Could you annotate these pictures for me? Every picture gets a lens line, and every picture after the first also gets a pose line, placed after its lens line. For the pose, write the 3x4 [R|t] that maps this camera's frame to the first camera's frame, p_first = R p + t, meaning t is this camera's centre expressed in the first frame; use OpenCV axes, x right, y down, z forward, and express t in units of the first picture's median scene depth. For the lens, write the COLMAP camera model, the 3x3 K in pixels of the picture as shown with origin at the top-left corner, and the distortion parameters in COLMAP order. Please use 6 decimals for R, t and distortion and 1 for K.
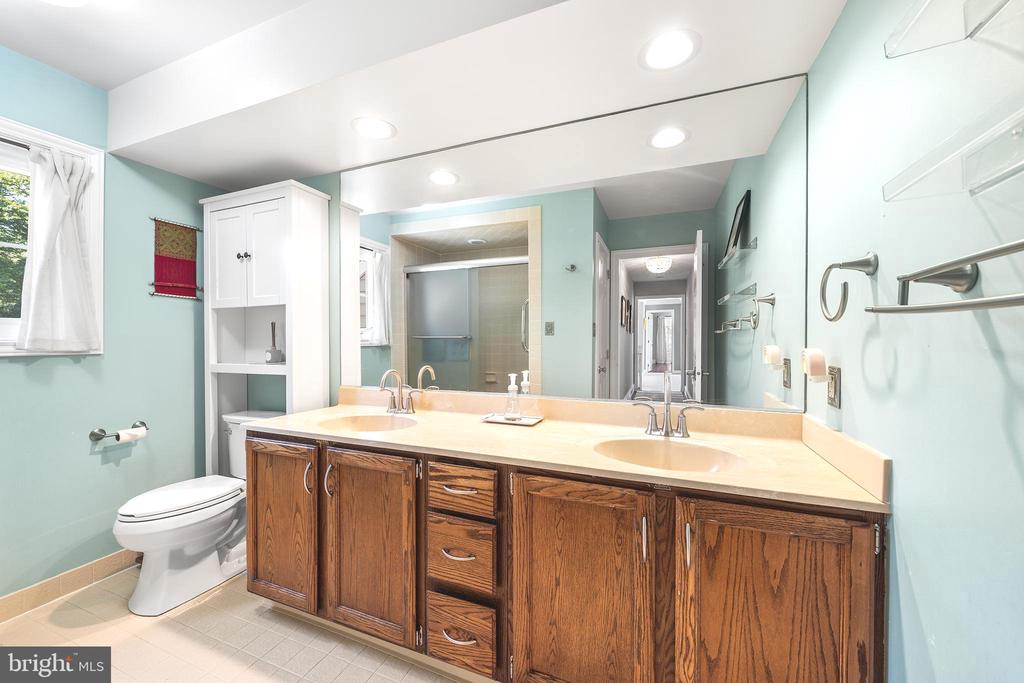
lens RADIAL K [[381.1, 0, 514.9], [0, 381.1, 341.4], [0, 0, 1]] dist [-0.004456, -0.000191]
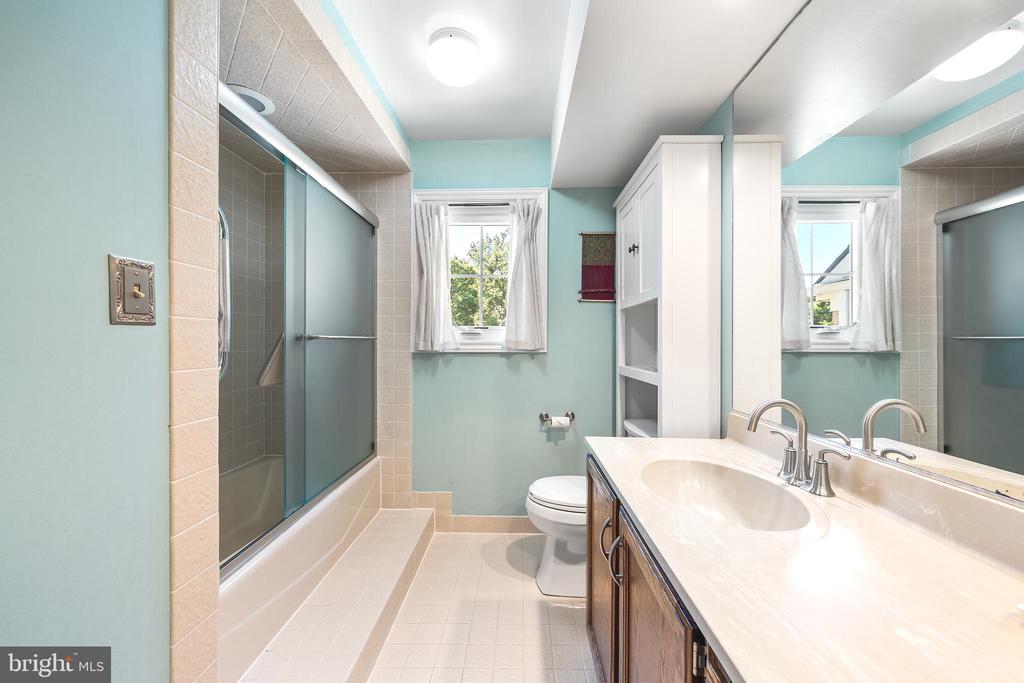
lens RADIAL K [[381.1, 0, 509.4], [0, 381.1, 342.6], [0, 0, 1]] dist [-0.004456, -0.000191]
pose [[0.345874, 0.005577, -0.938264, 0.035190], [-0.008264, 0.999962, 0.002897, -0.001800], [0.938244, 0.006752, 0.345907, 0.411986]]
